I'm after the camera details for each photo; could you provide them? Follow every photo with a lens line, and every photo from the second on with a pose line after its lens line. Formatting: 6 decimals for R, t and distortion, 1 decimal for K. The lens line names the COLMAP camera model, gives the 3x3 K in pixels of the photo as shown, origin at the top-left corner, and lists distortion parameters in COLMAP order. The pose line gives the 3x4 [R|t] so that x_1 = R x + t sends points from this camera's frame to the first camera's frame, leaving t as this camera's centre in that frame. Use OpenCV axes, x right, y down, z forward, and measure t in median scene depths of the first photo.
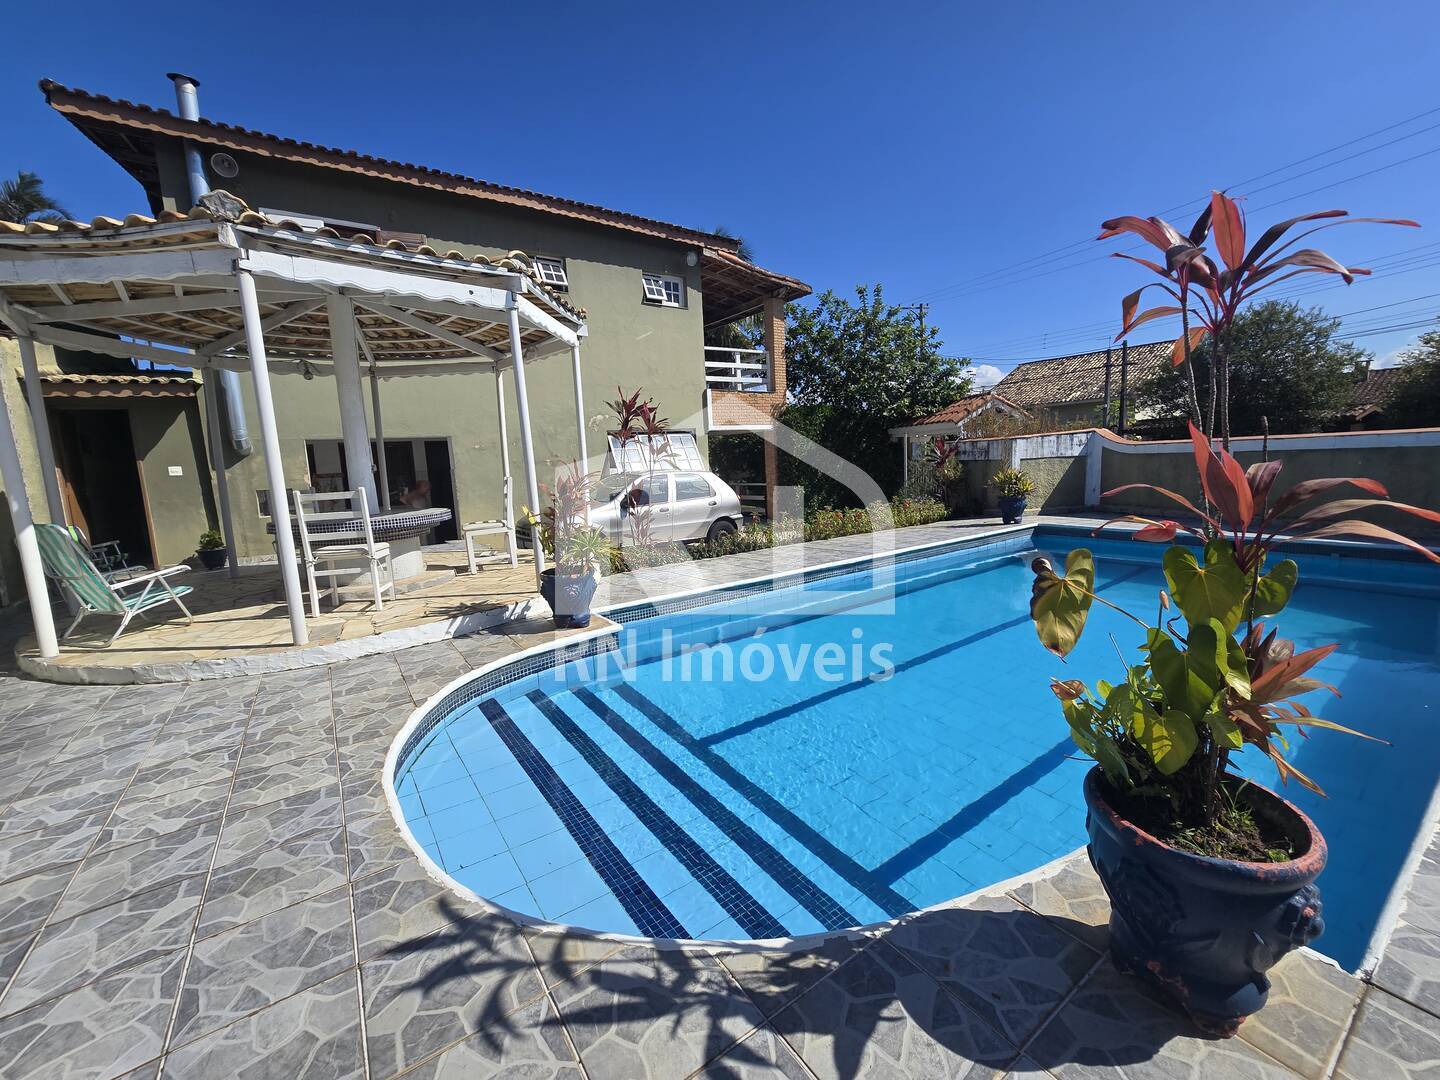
lens RADIAL K [[572.4, 0, 720.0], [0, 572.4, 540.0], [0, 0, 1]] dist [-0.001940, -0.000464]
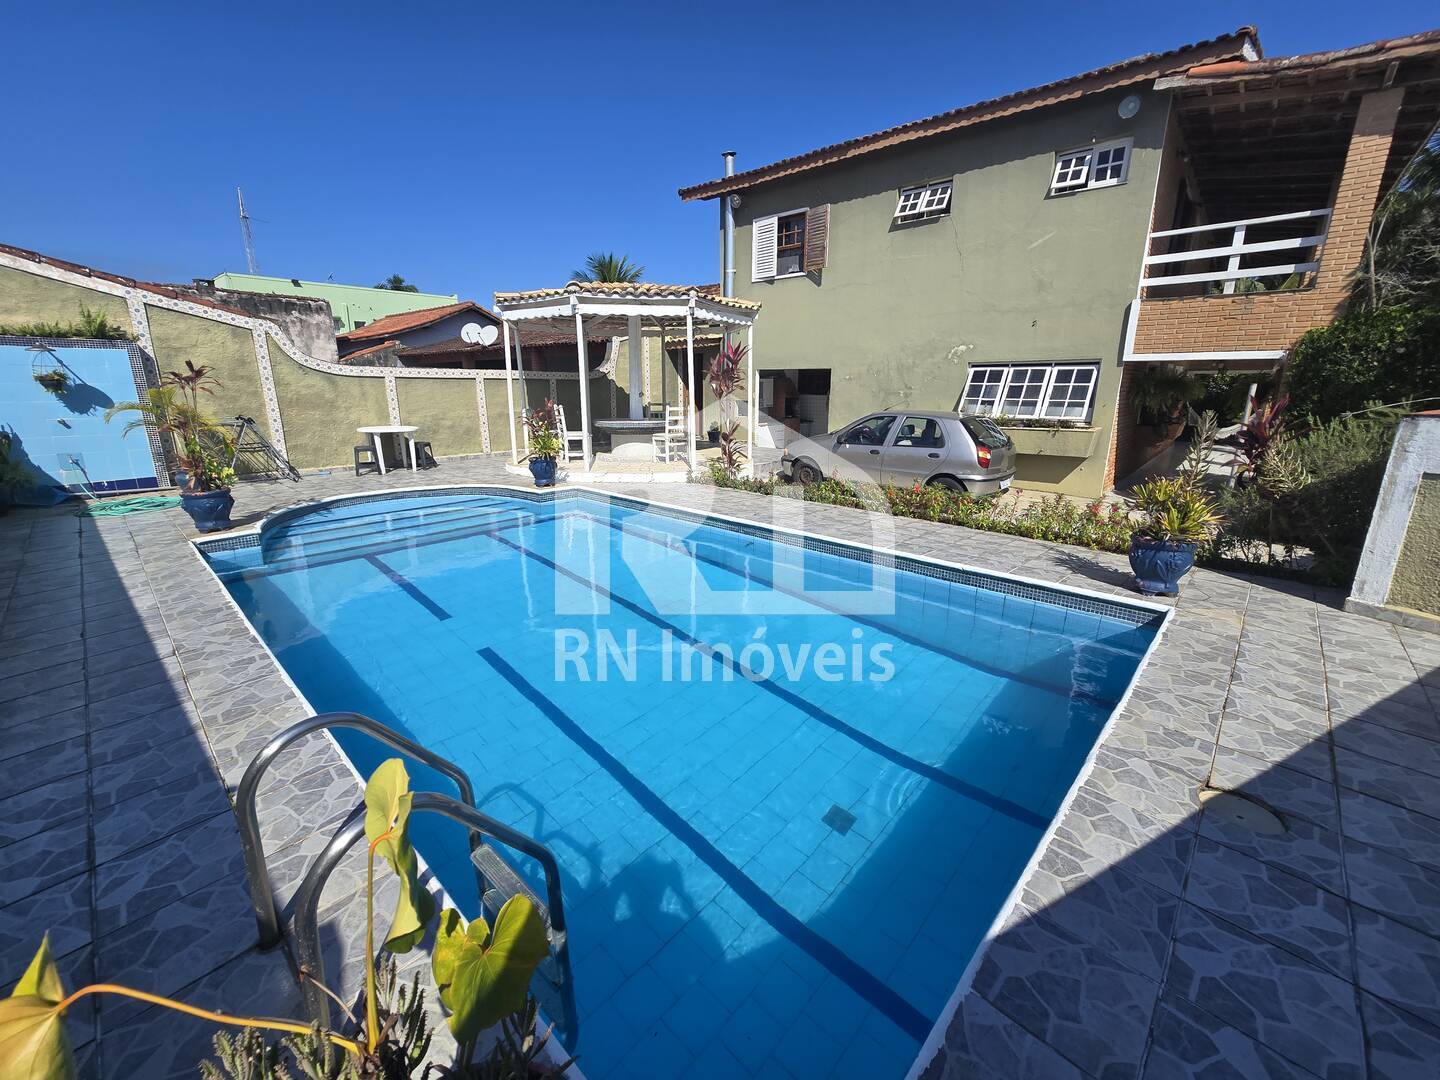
lens RADIAL K [[588.8, 0, 717.2], [0, 588.8, 533.8], [0, 0, 1]] dist [-0.002216, -0.000432]
pose [[0.216899, 0.290770, -0.931884, 0.659093], [-0.152809, 0.952954, 0.261778, -0.113678], [0.964160, 0.085621, 0.251127, 0.395614]]
